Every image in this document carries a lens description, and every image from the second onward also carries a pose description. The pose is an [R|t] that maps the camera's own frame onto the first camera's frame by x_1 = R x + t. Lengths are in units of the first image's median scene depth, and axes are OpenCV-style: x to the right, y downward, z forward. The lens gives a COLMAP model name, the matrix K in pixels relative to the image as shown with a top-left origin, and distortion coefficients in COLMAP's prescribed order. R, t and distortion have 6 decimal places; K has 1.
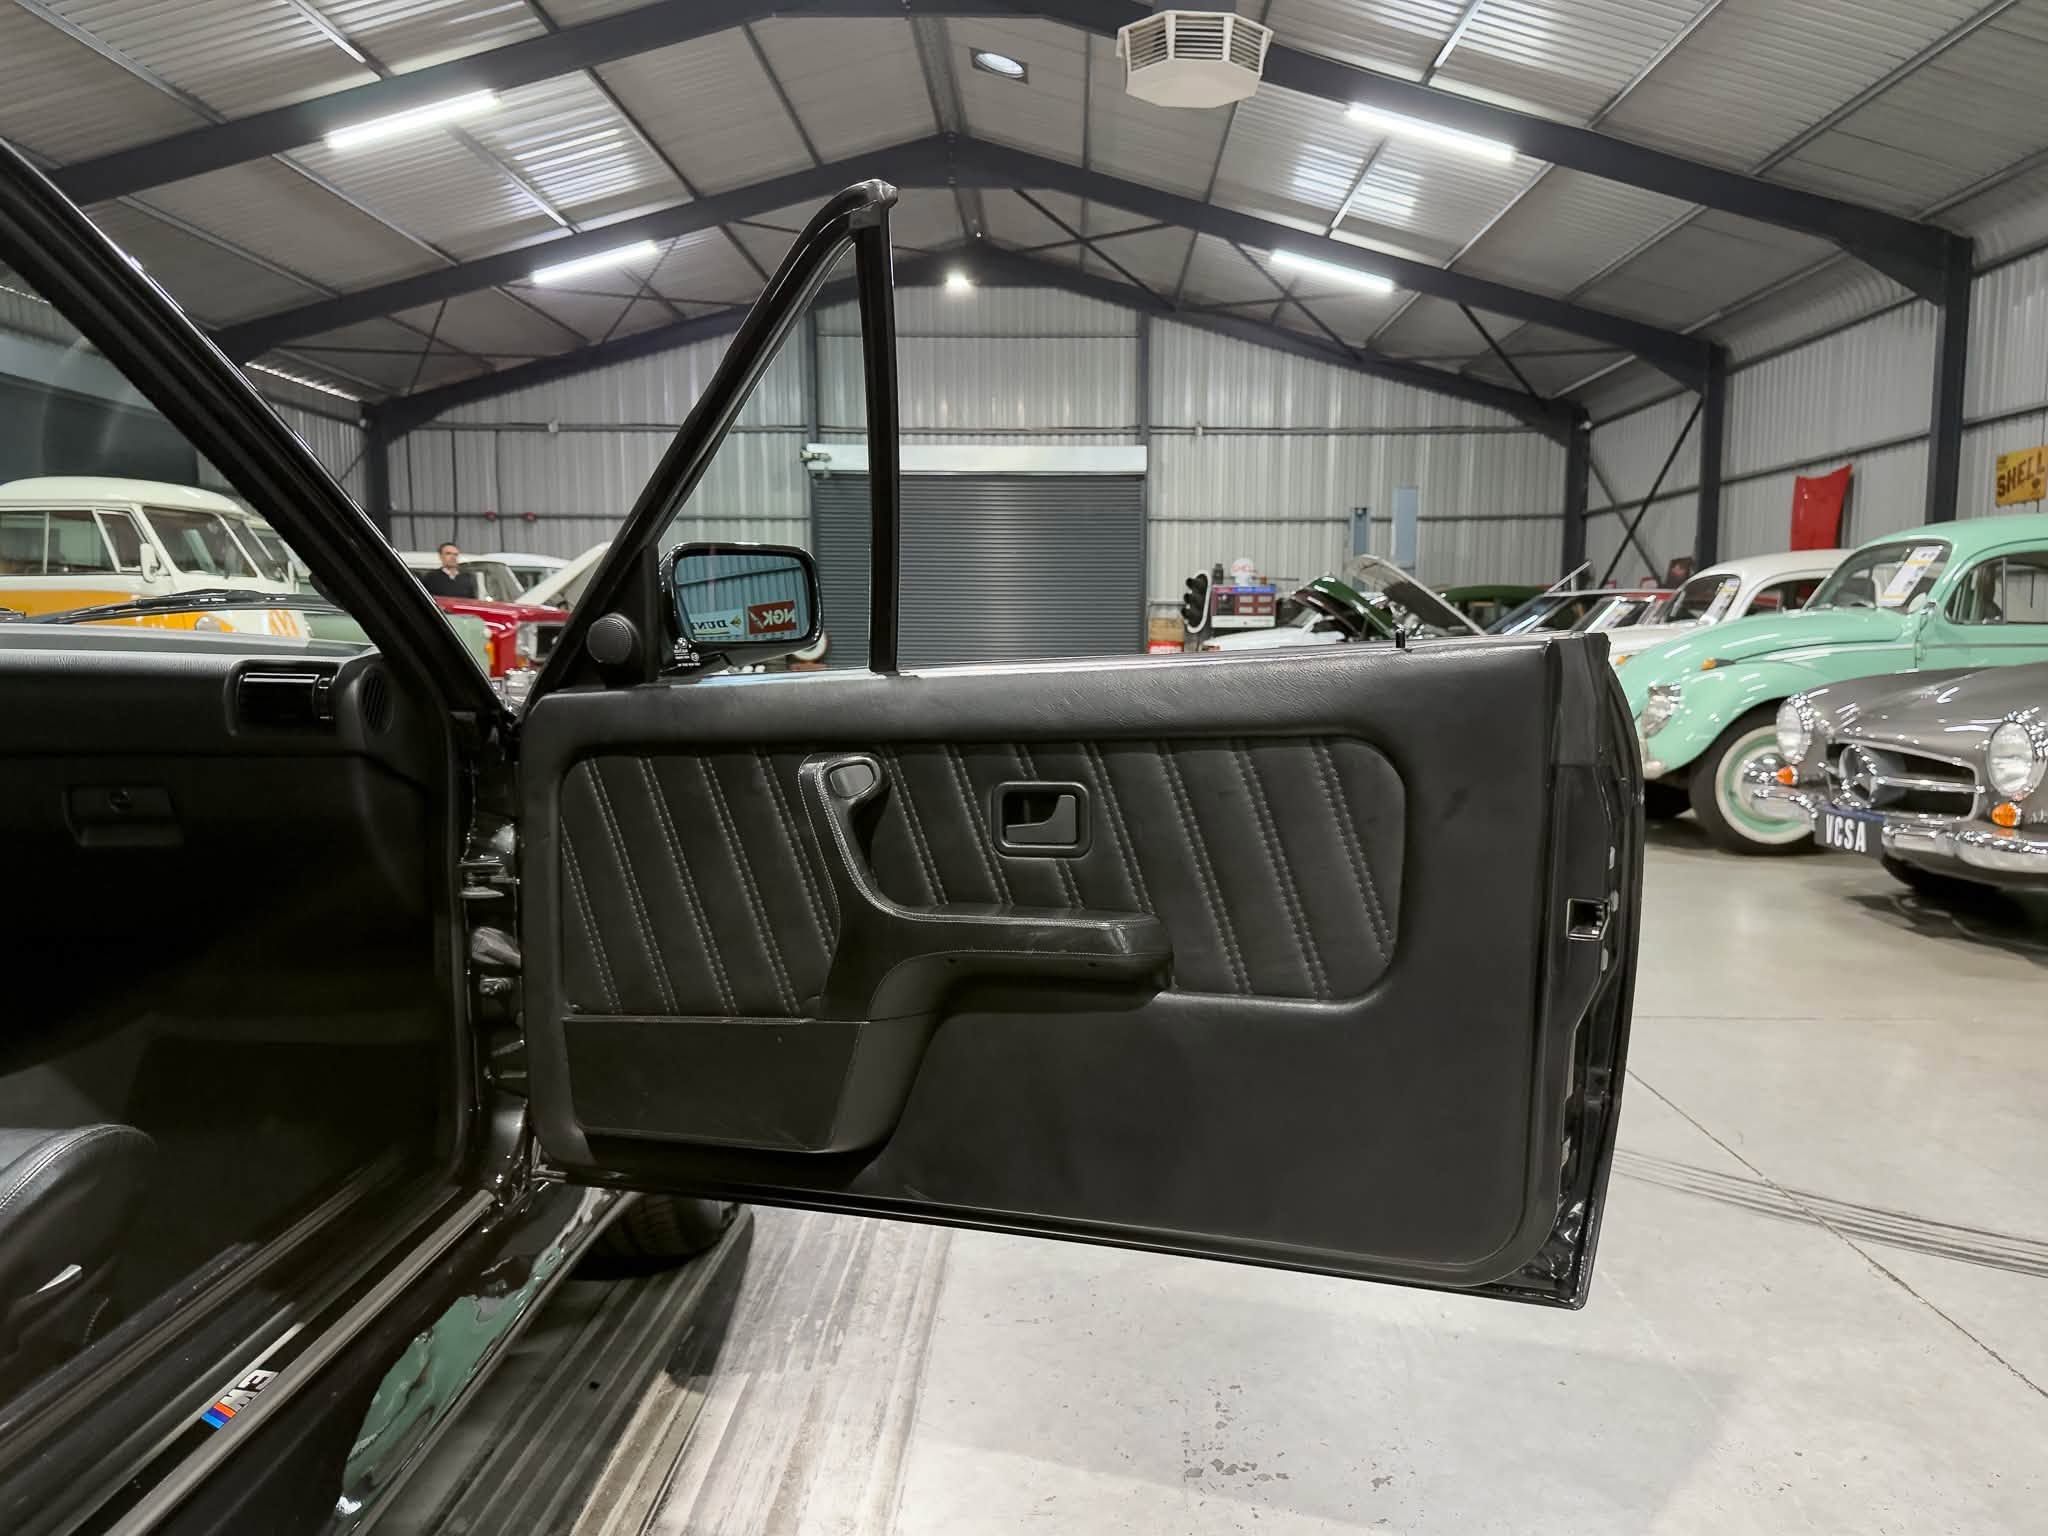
lens RADIAL K [[1521.6, 0, 1091.2], [0, 1521.6, 815.3], [0, 0, 1]] dist [0.052948, -0.087216]
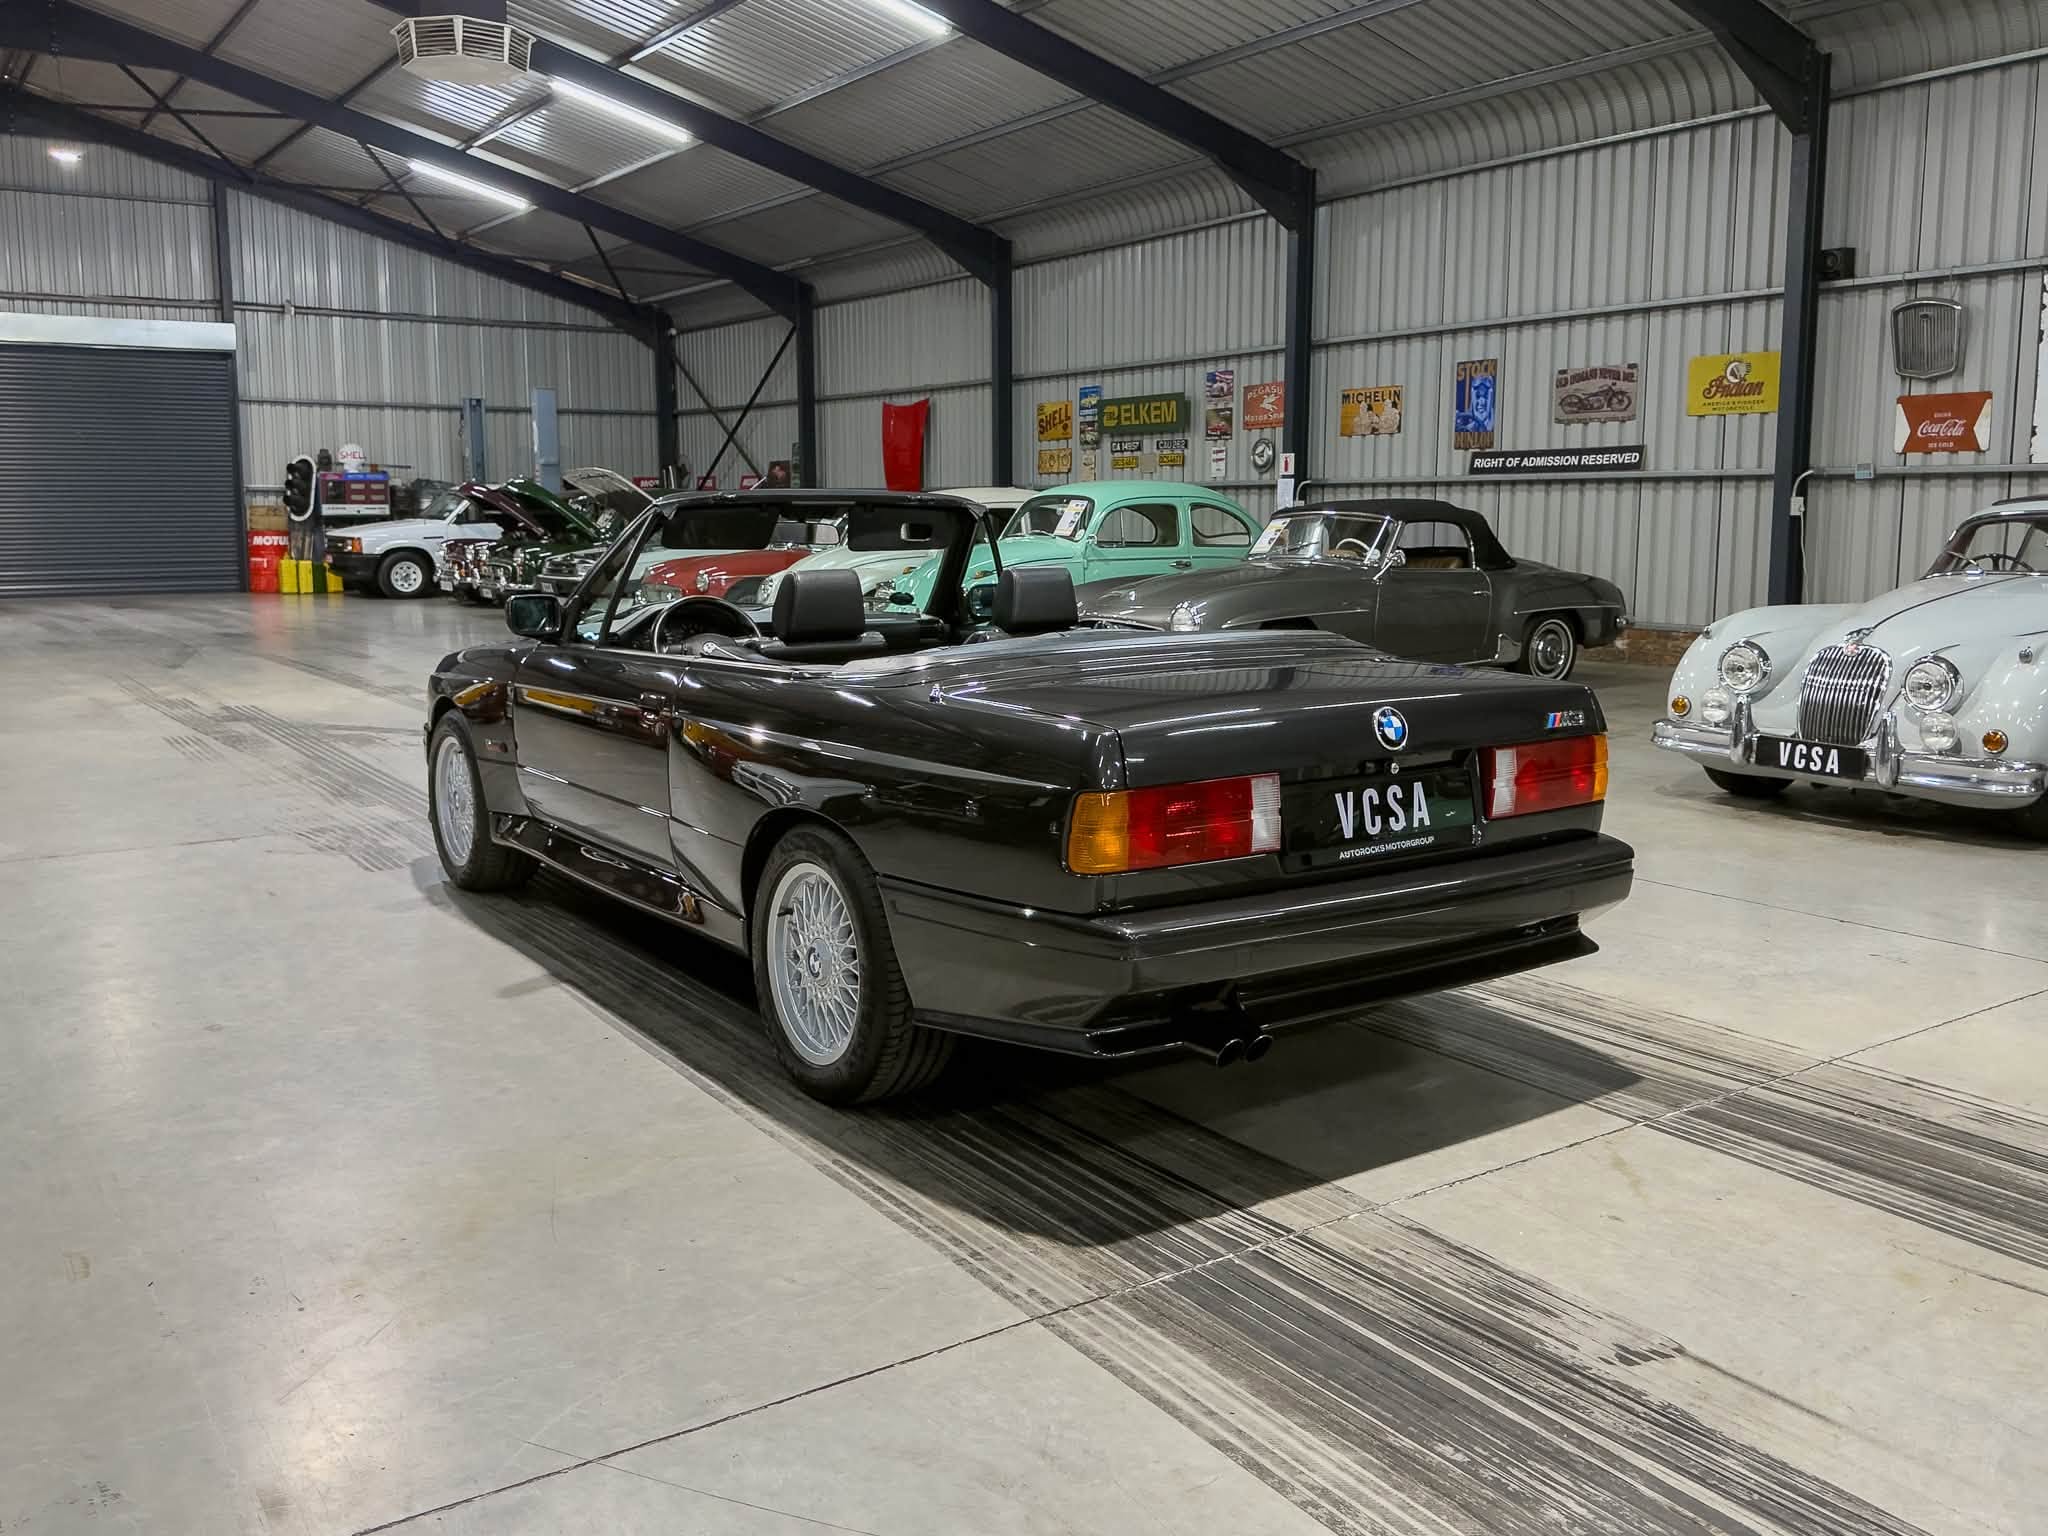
lens RADIAL K [[1709.1, 0, 1018.8], [0, 1709.1, 723.5], [0, 0, 1]] dist [0.118574, -0.196393]
pose [[0.829186, -0.073975, 0.554056, -0.193043], [0.066626, 0.997218, 0.033433, 0.001136], [-0.554987, 0.009192, 0.831808, -0.179190]]
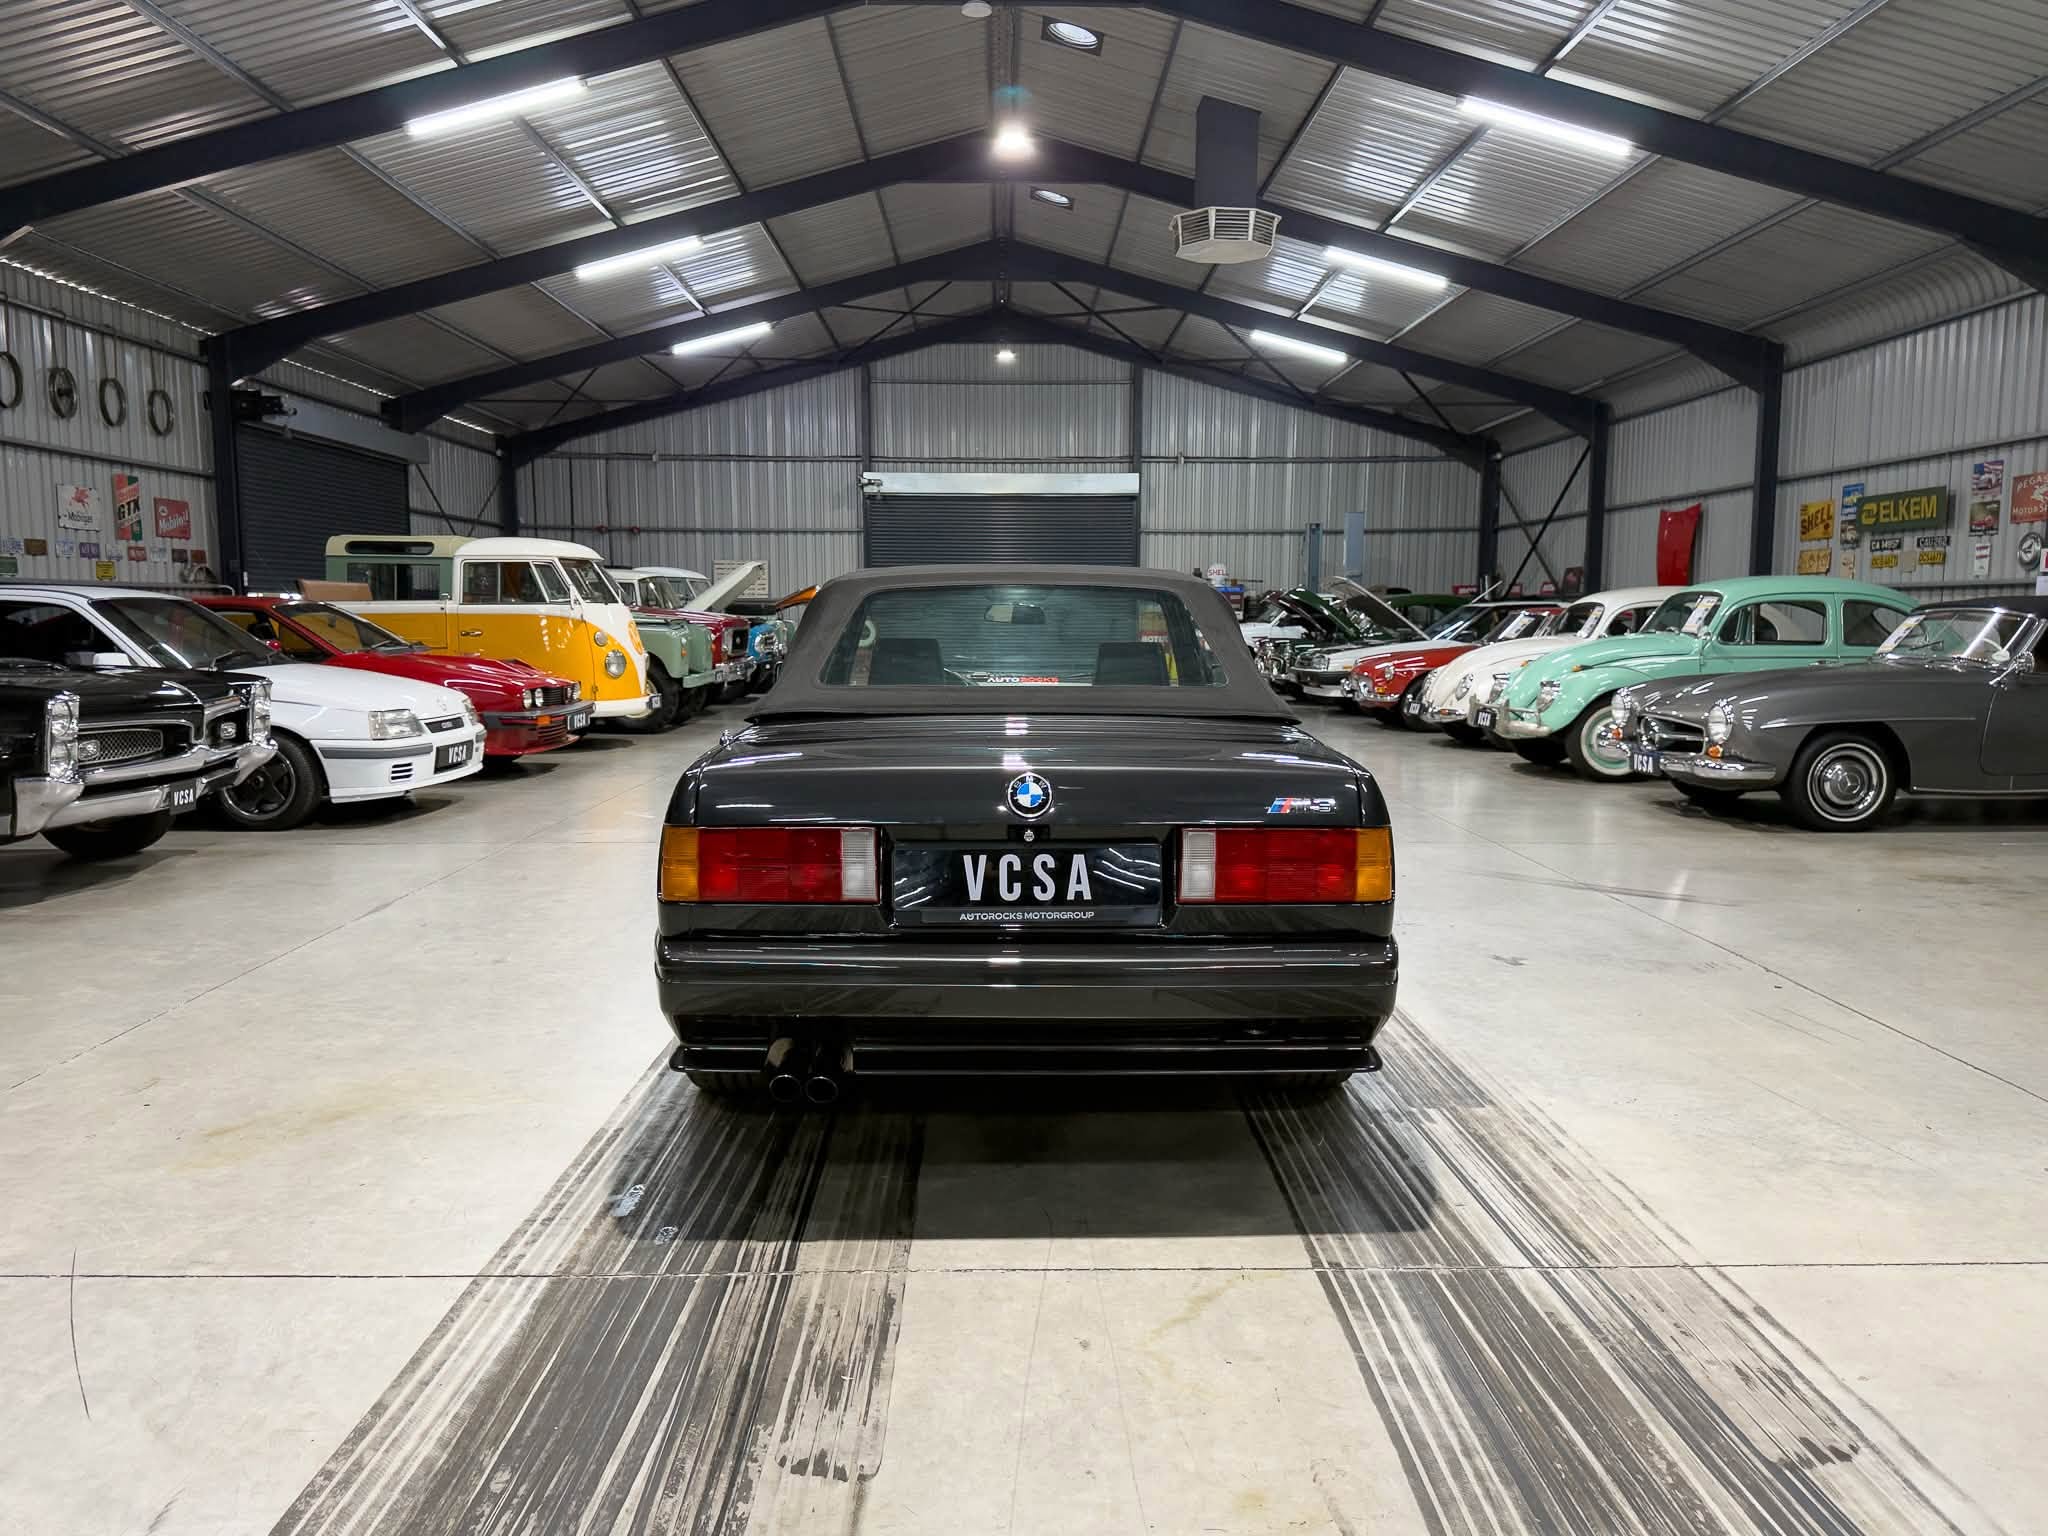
lens RADIAL K [[1462.2, 0, 1024.0], [0, 1462.2, 768.0], [0, 0, 1]] dist [0.096234, -0.144532]
pose [[0.999991, -0.000372, 0.004336, -0.068058], [0.000417, 0.999947, -0.010313, 0.008756], [-0.004332, 0.010314, 0.999937, -0.200056]]
